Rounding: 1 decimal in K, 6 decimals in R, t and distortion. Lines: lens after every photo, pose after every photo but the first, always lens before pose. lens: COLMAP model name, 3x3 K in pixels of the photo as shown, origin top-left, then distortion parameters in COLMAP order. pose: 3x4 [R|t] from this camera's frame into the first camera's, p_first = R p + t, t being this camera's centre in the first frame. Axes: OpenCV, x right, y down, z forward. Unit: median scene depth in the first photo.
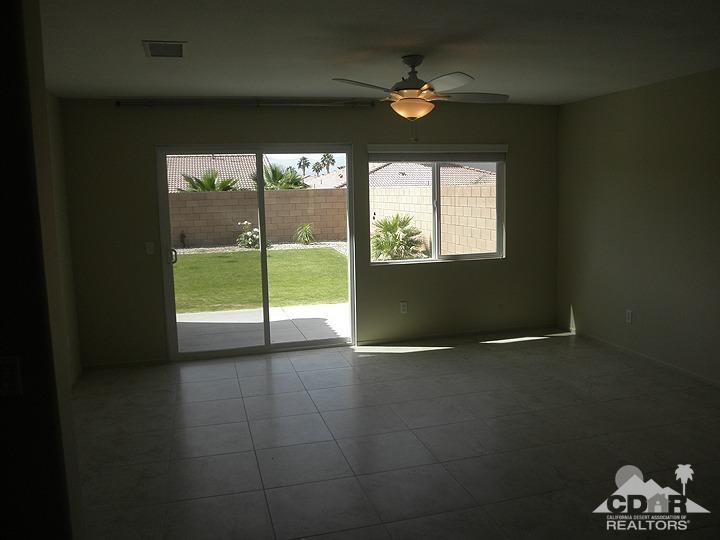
lens RADIAL K [[591.0, 0, 348.6], [0, 591.0, 285.0], [0, 0, 1]] dist [-0.003749, 0.000707]
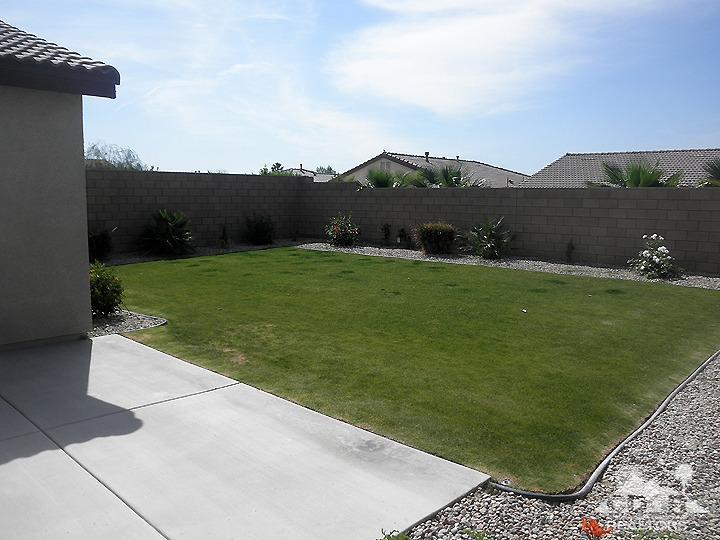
lens RADIAL K [[594.4, 0, 360.0], [0, 594.4, 270.0], [0, 0, 1]] dist [-0.069317, 0.005430]
pose [[0.528183, 0.129194, -0.839244, 0.195370], [-0.155918, 0.986309, 0.053706, -0.054029], [0.834693, 0.102487, 0.541096, 0.397611]]
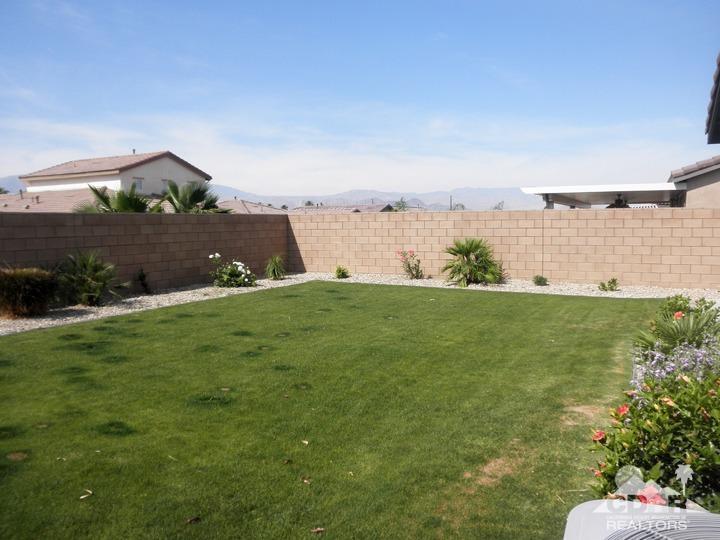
lens RADIAL K [[594.4, 0, 360.0], [0, 594.4, 270.0], [0, 0, 1]] dist [-0.069317, 0.005430]
pose [[0.653278, -0.042936, 0.755900, -0.629483], [0.116976, 0.992126, -0.044740, -0.031694], [-0.748027, 0.117650, 0.653157, 0.377465]]
